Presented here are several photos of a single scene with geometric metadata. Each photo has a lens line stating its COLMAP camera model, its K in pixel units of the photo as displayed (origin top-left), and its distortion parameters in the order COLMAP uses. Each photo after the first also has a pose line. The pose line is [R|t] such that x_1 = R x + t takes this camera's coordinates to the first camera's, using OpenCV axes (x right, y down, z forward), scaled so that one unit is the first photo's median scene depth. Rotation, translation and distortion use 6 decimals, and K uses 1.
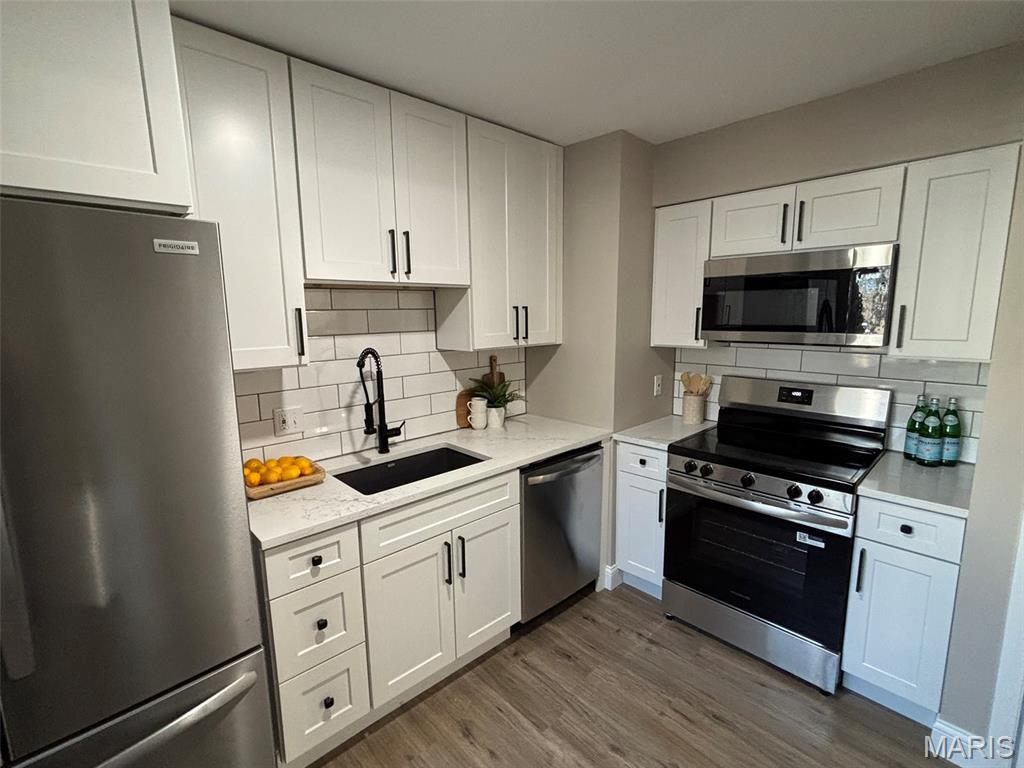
lens RADIAL K [[472.5, 0, 518.4], [0, 472.5, 384.4], [0, 0, 1]] dist [0.003008, -0.002549]
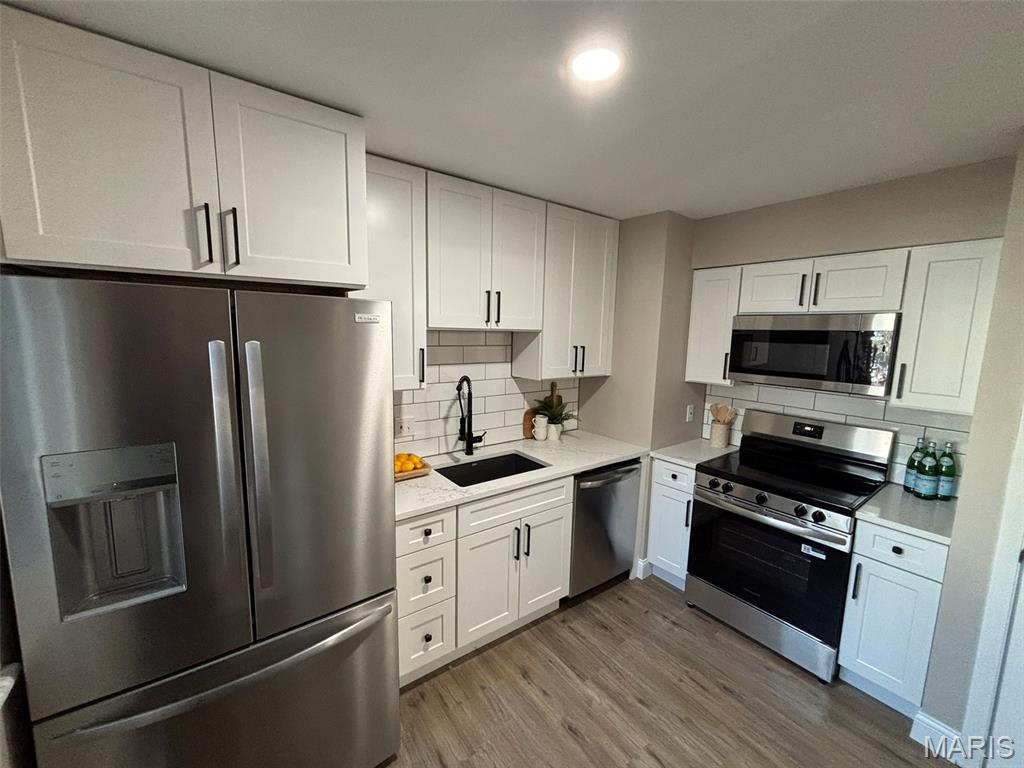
lens RADIAL K [[414.0, 0, 515.4], [0, 414.0, 384.9], [0, 0, 1]] dist [0.001133, -0.000305]
pose [[0.992301, 0.049370, -0.113584, -0.037683], [-0.051761, 0.998494, -0.018190, -0.034823], [0.112515, 0.023929, 0.993362, -0.130766]]
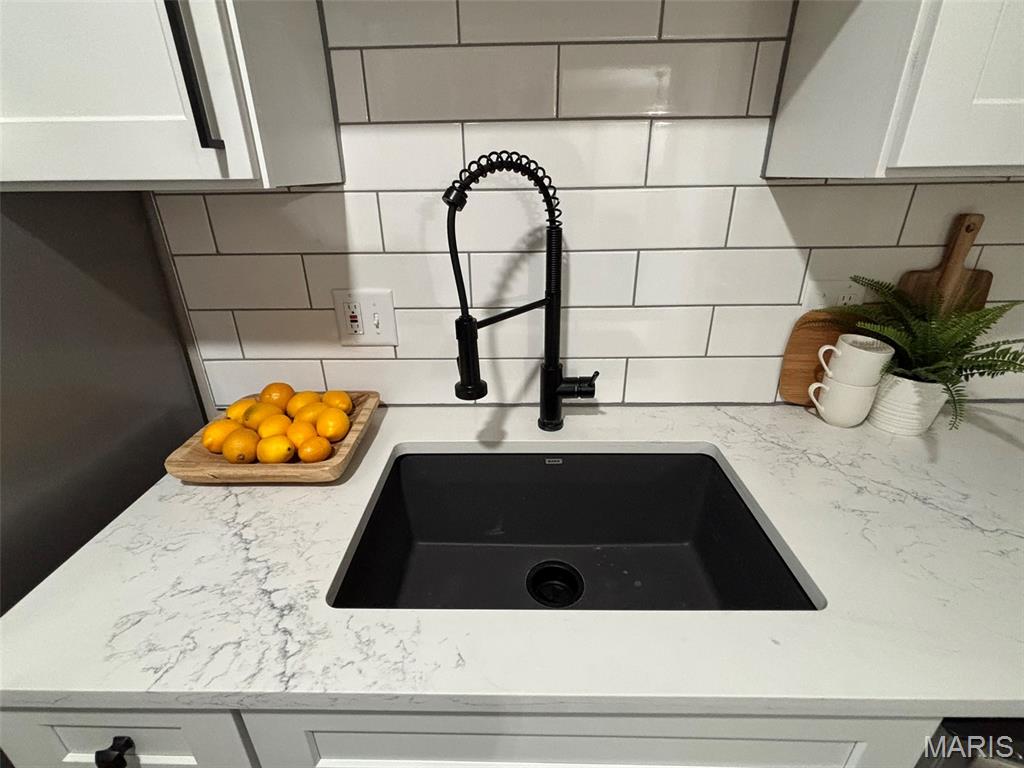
lens RADIAL K [[472.5, 0, 503.1], [0, 472.5, 384.9], [0, 0, 1]] dist [0.003008, -0.002549]
pose [[0.708740, 0.291323, -0.642510, -0.048305], [-0.104511, 0.944063, 0.312767, -0.023149], [0.697686, -0.154521, 0.699541, 0.684622]]
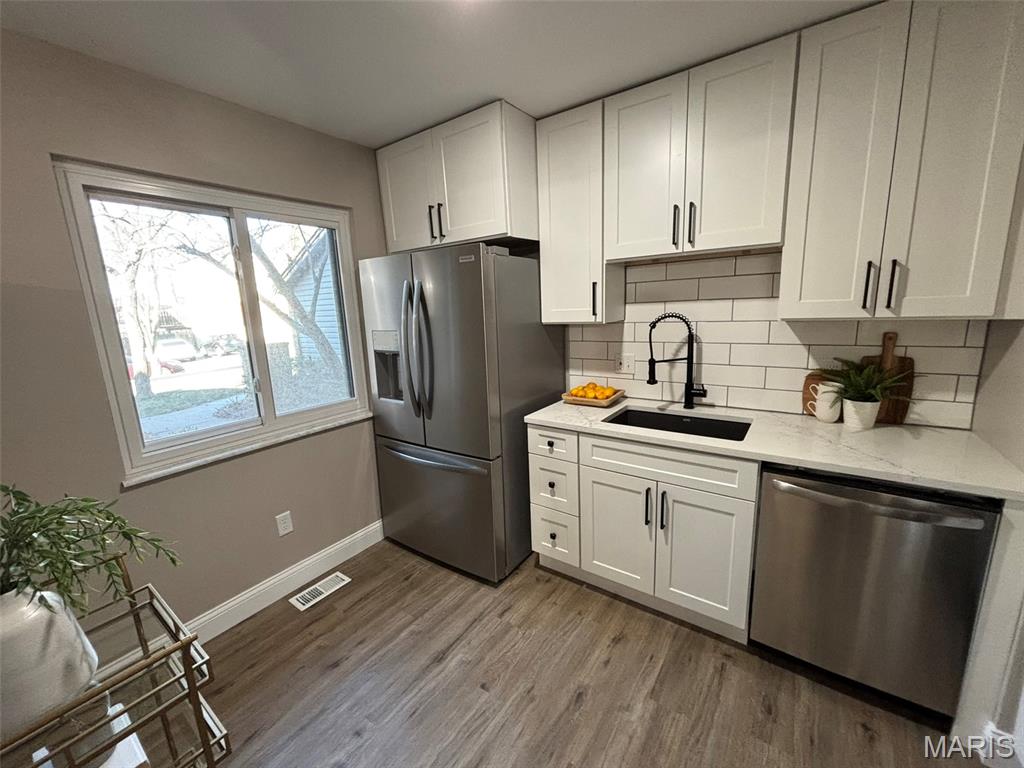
lens RADIAL K [[414.0, 0, 508.8], [0, 414.0, 385.6], [0, 0, 1]] dist [0.001133, -0.000305]
pose [[0.183448, 0.194322, -0.963631, 0.585451], [-0.112313, 0.977992, 0.175837, -0.033444], [0.976592, 0.075971, 0.201236, 0.389008]]
